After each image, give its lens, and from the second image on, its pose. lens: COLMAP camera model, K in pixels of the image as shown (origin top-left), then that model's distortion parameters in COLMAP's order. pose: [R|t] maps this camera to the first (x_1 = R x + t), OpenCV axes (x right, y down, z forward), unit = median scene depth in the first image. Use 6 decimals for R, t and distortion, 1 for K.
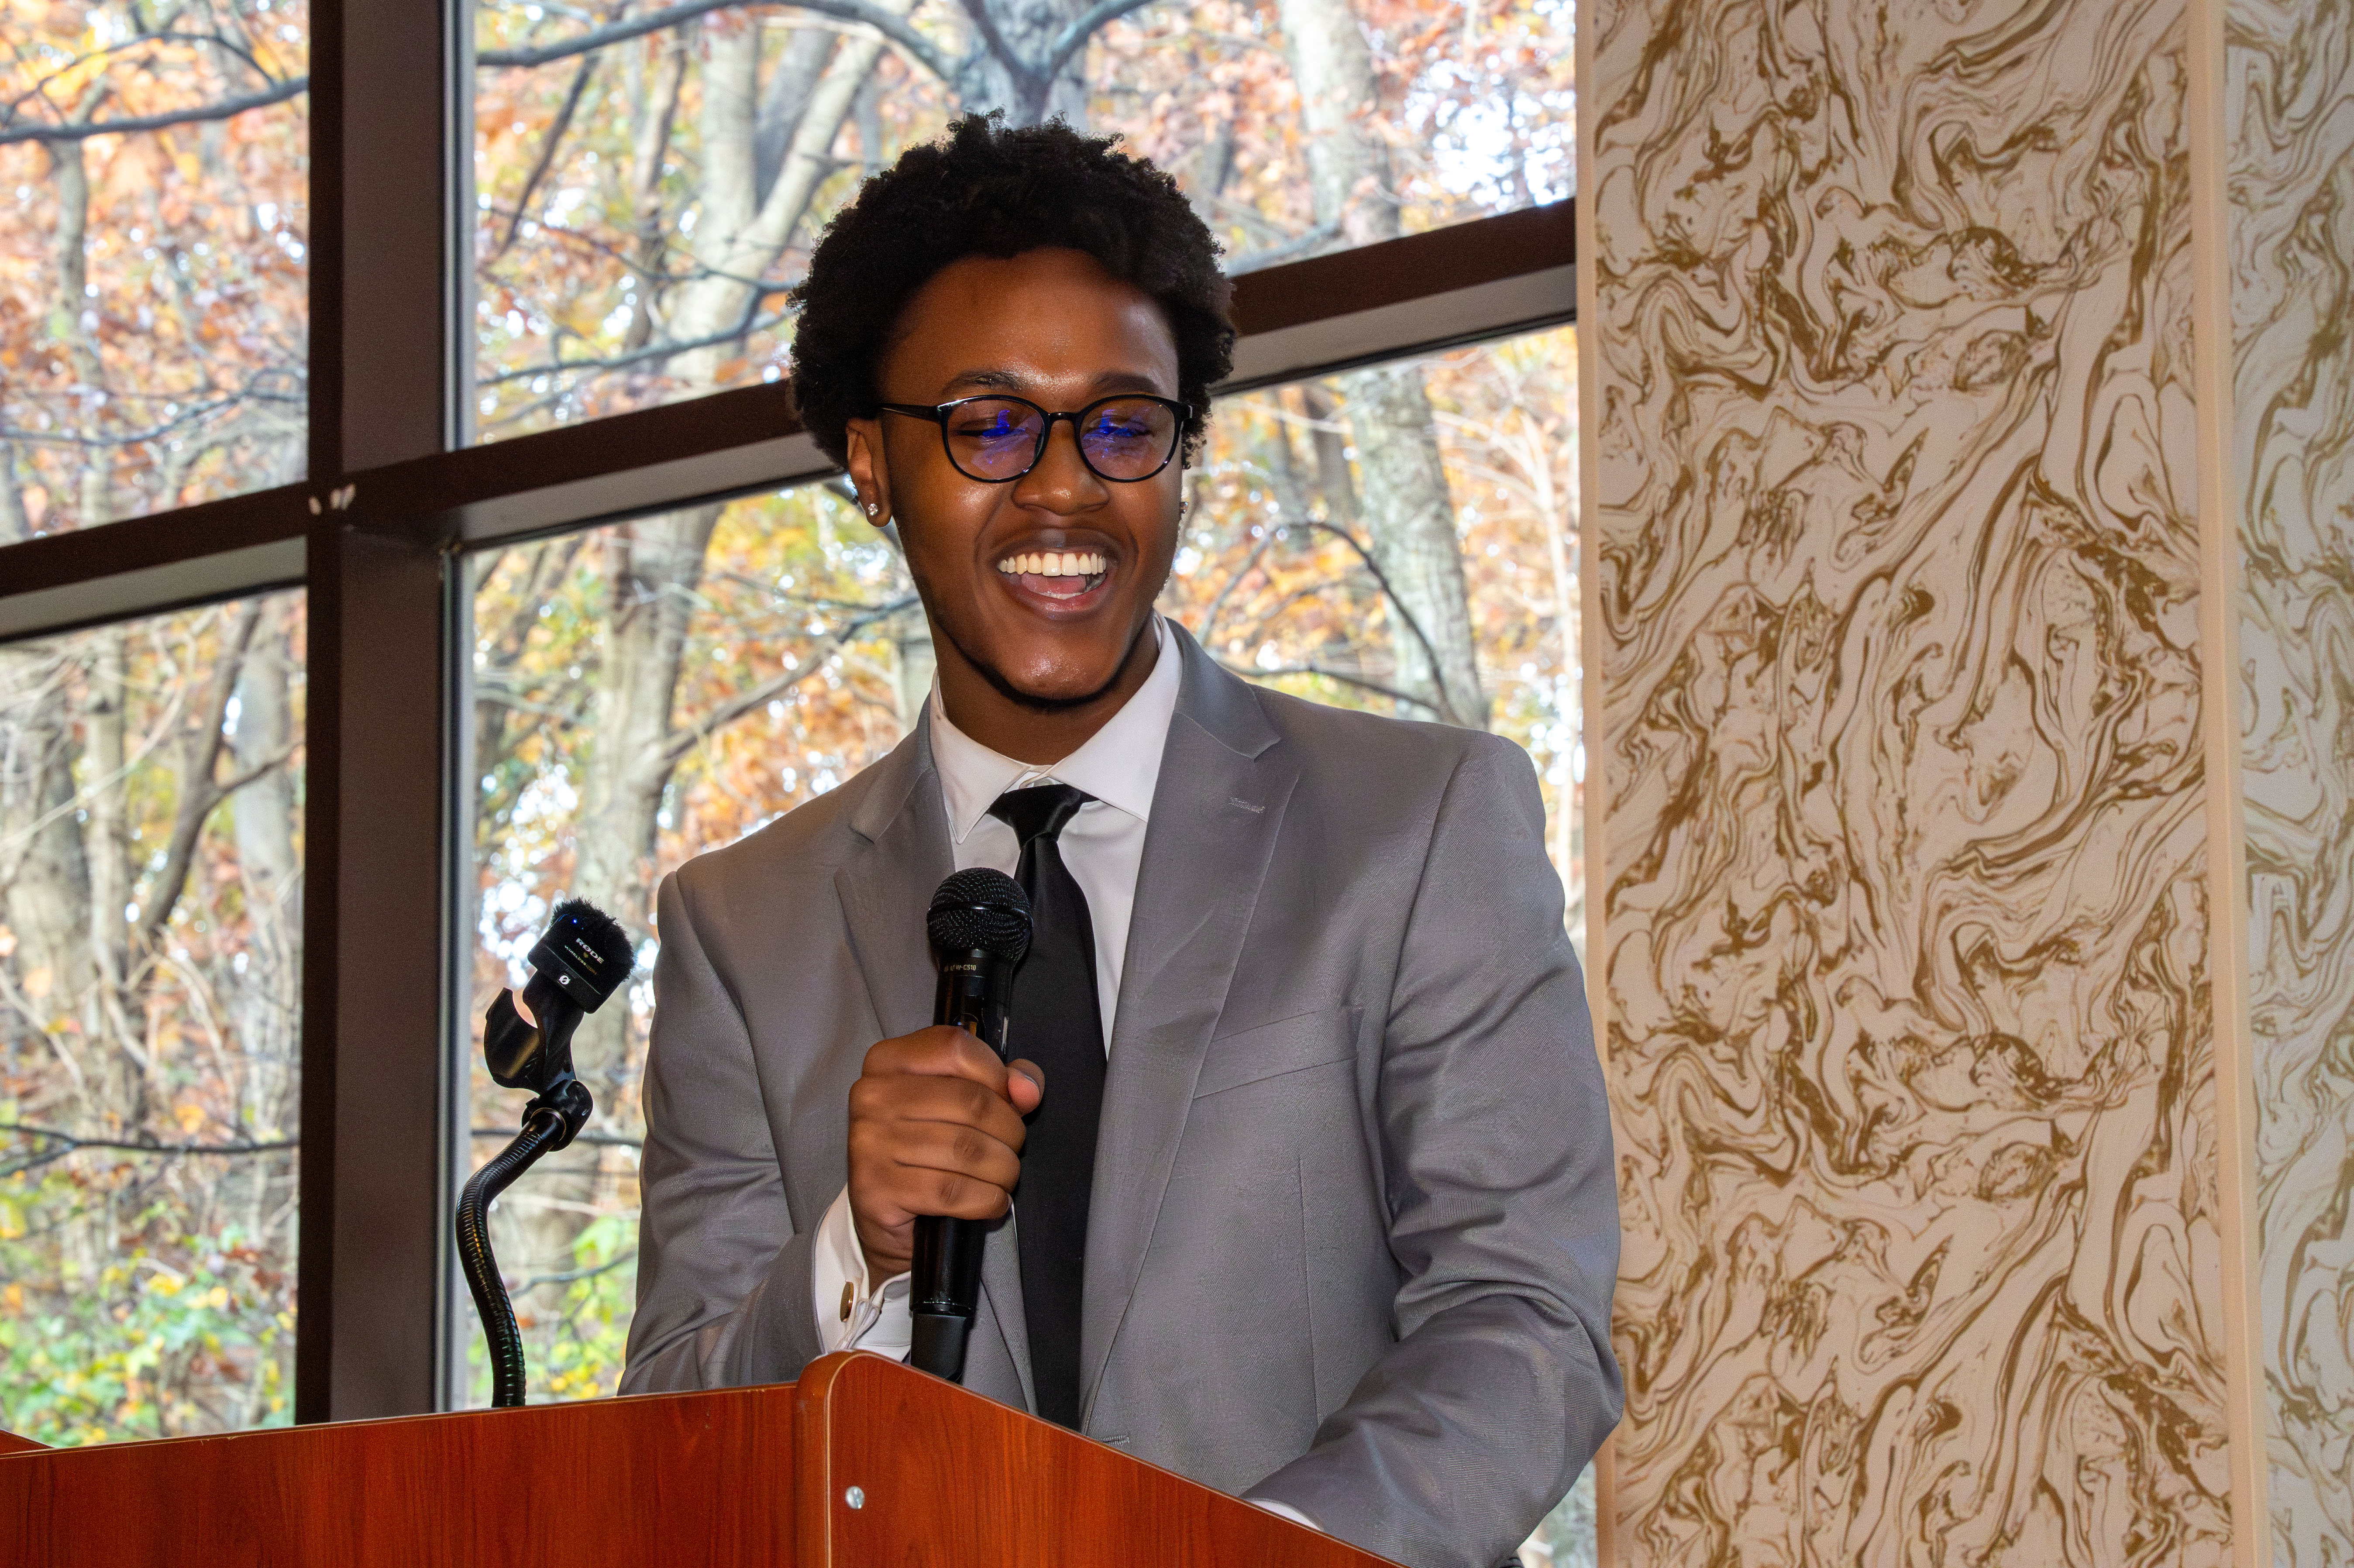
lens RADIAL K [[6903.7, 0, 1184.3], [0, 6903.7, 763.0], [0, 0, 1]] dist [0.529007, 0.000000]
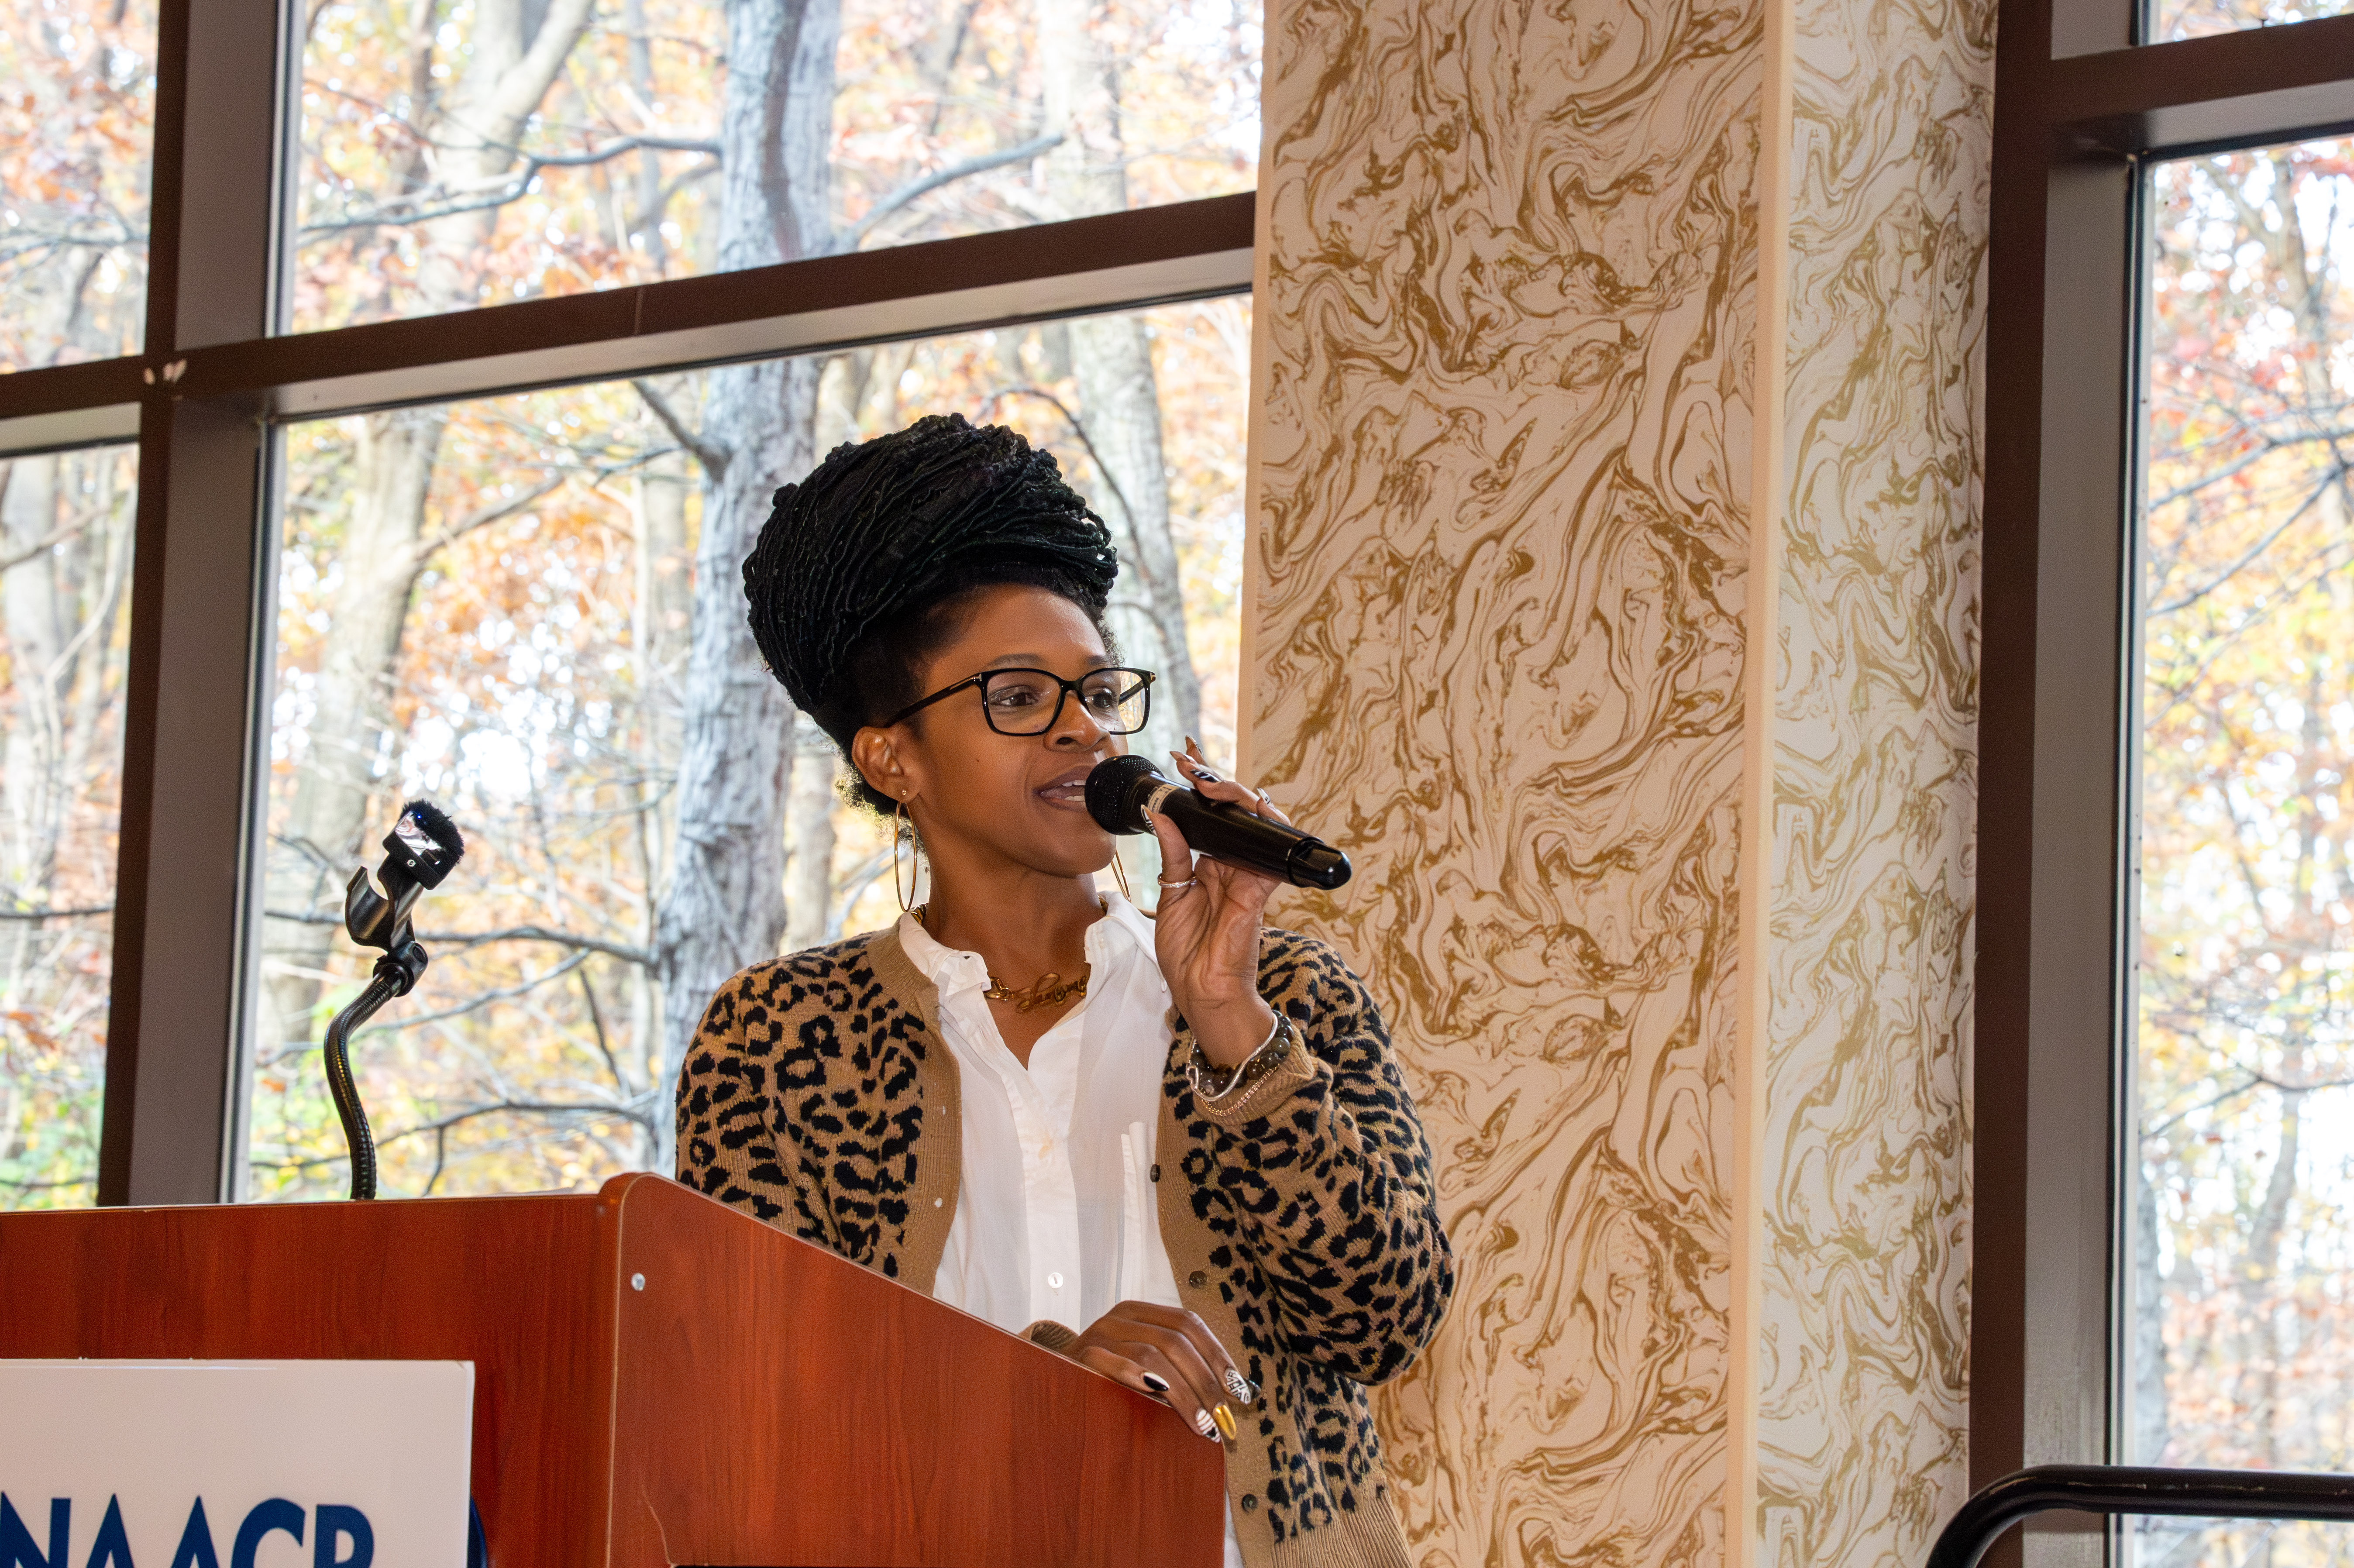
lens RADIAL K [[6669.5, 0, 1180.0], [0, 6669.5, 797.3], [0, 0, 1]] dist [0.439492, 0.000000]
pose [[0.997789, 0.049704, 0.044125, -0.001996], [-0.051231, 0.998101, 0.034188, -0.019085], [-0.042342, -0.036373, 0.998441, -0.150539]]
